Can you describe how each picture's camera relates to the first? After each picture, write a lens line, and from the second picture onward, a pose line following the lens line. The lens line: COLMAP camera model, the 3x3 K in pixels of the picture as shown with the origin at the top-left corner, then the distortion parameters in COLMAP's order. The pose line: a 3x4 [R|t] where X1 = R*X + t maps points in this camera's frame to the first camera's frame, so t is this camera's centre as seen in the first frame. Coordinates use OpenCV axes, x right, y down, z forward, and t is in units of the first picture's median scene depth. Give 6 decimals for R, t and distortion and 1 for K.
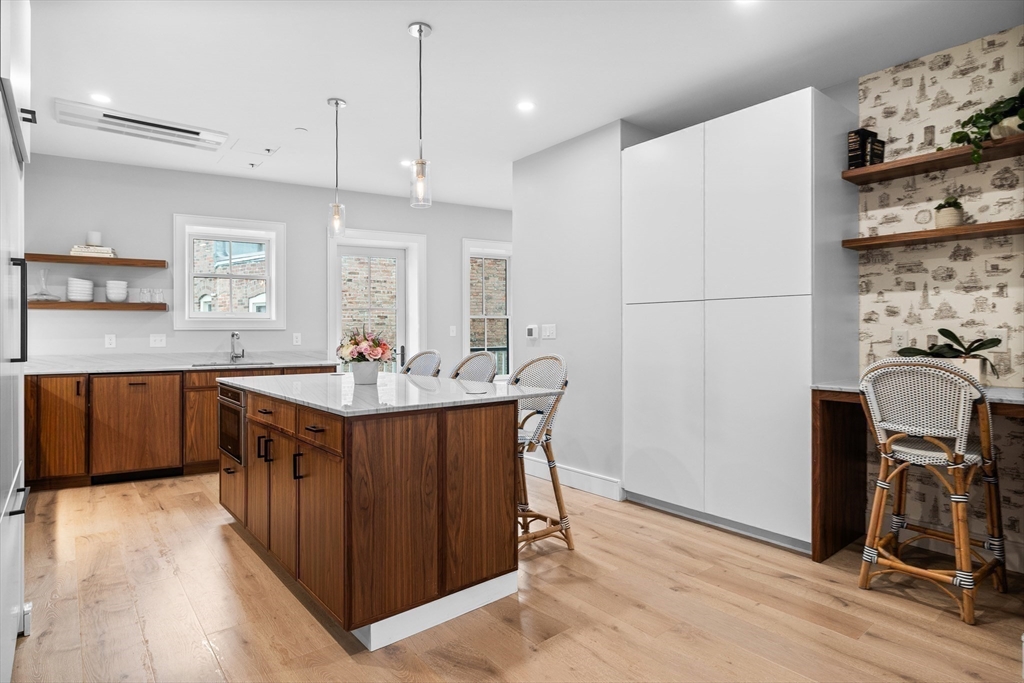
lens RADIAL K [[548.5, 0, 511.3], [0, 548.5, 333.4], [0, 0, 1]] dist [-0.000943, -0.000163]
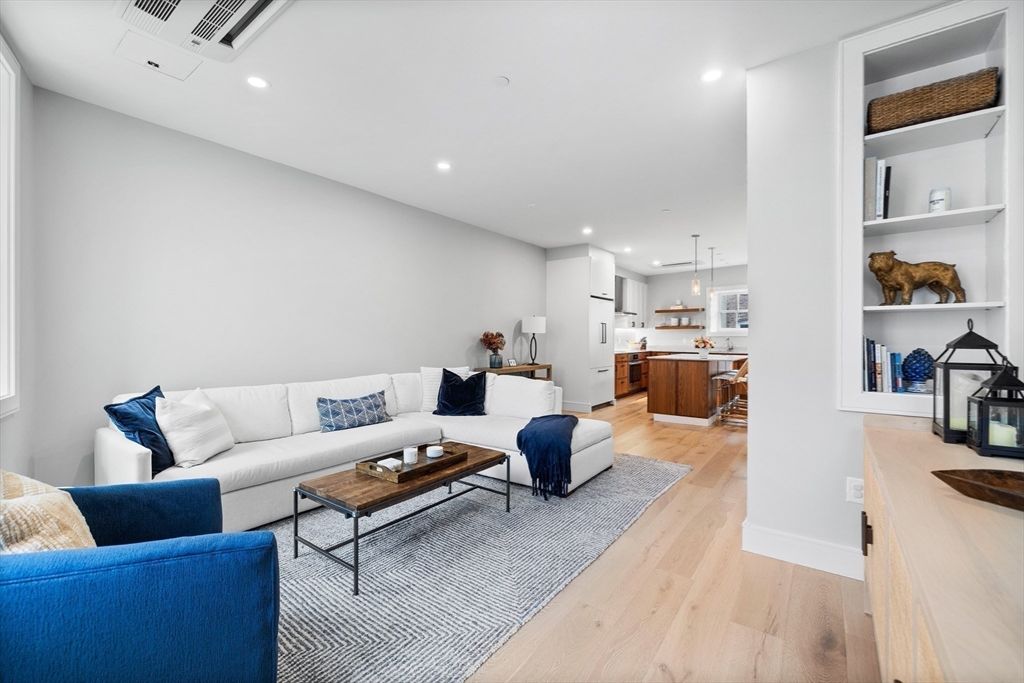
lens RADIAL K [[435.2, 0, 511.1], [0, 435.2, 338.4], [0, 0, 1]] dist [0.003250, -0.001615]
pose [[0.267110, 0.007240, -0.963639, 1.069065], [-0.010102, 0.999938, 0.004713, 0.000462], [0.963613, 0.008476, 0.267166, -0.347169]]
